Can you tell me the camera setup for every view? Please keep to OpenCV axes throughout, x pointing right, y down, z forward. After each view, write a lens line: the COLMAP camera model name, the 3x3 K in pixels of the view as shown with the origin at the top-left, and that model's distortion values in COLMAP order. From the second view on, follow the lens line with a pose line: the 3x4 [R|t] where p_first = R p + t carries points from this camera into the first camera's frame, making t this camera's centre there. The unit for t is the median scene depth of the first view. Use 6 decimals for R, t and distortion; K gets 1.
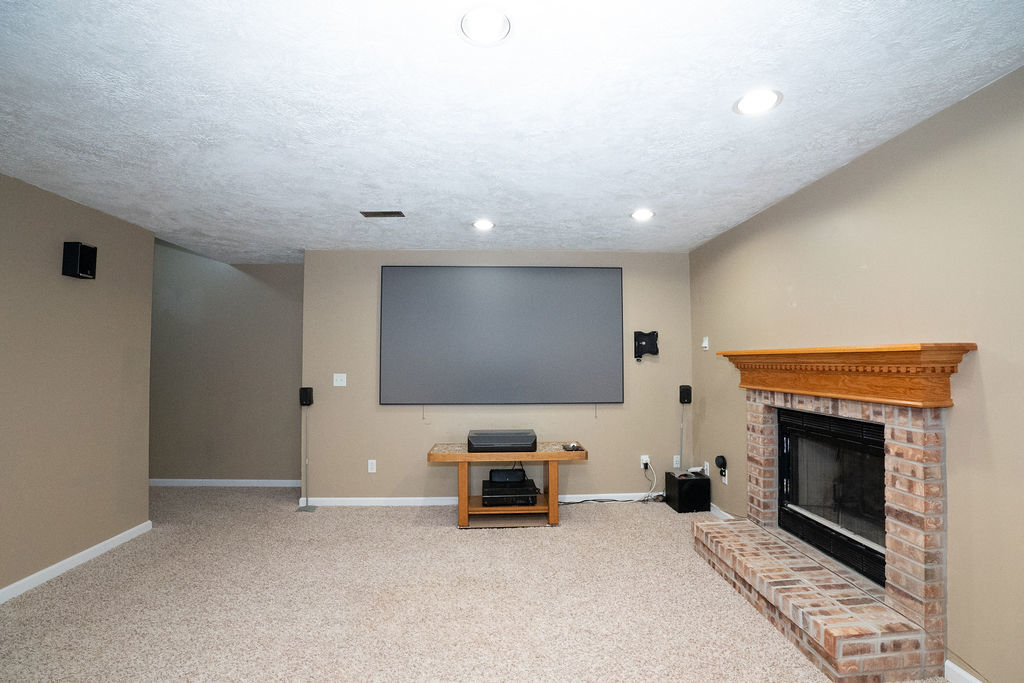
lens RADIAL K [[447.9, 0, 511.3], [0, 447.9, 339.6], [0, 0, 1]] dist [-0.064536, 0.013139]
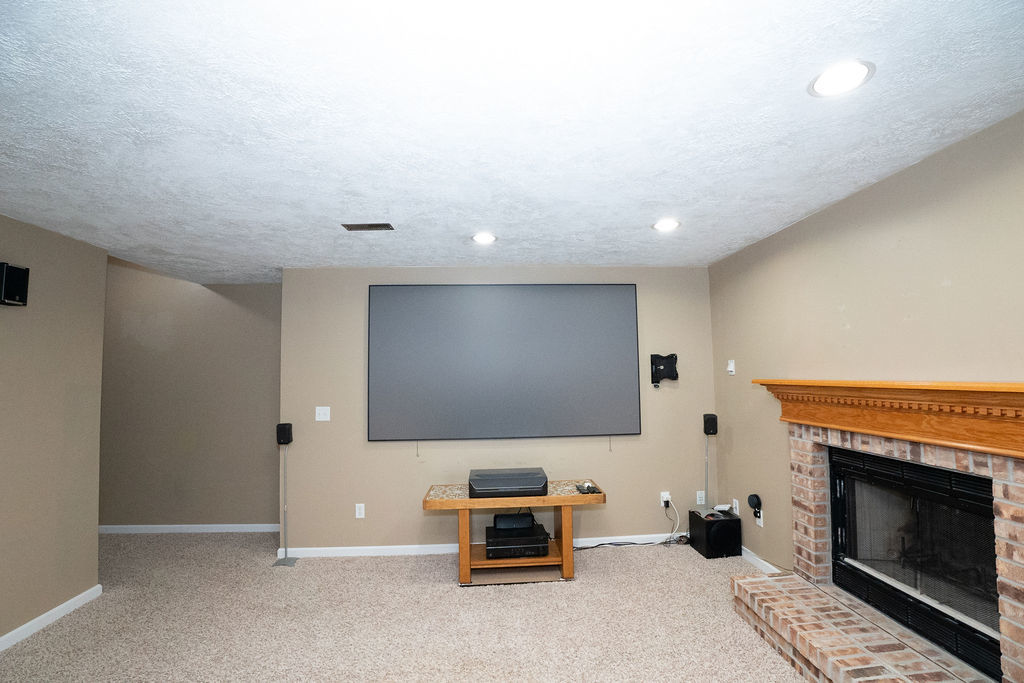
lens RADIAL K [[446.2, 0, 512.0], [0, 446.2, 341.5], [0, 0, 1]] dist [-0.061549, 0.011382]
pose [[0.999752, -0.013461, 0.017750, -0.031175], [0.013910, 0.999580, -0.025440, -0.037364], [-0.017400, 0.025680, 0.999519, 0.155847]]
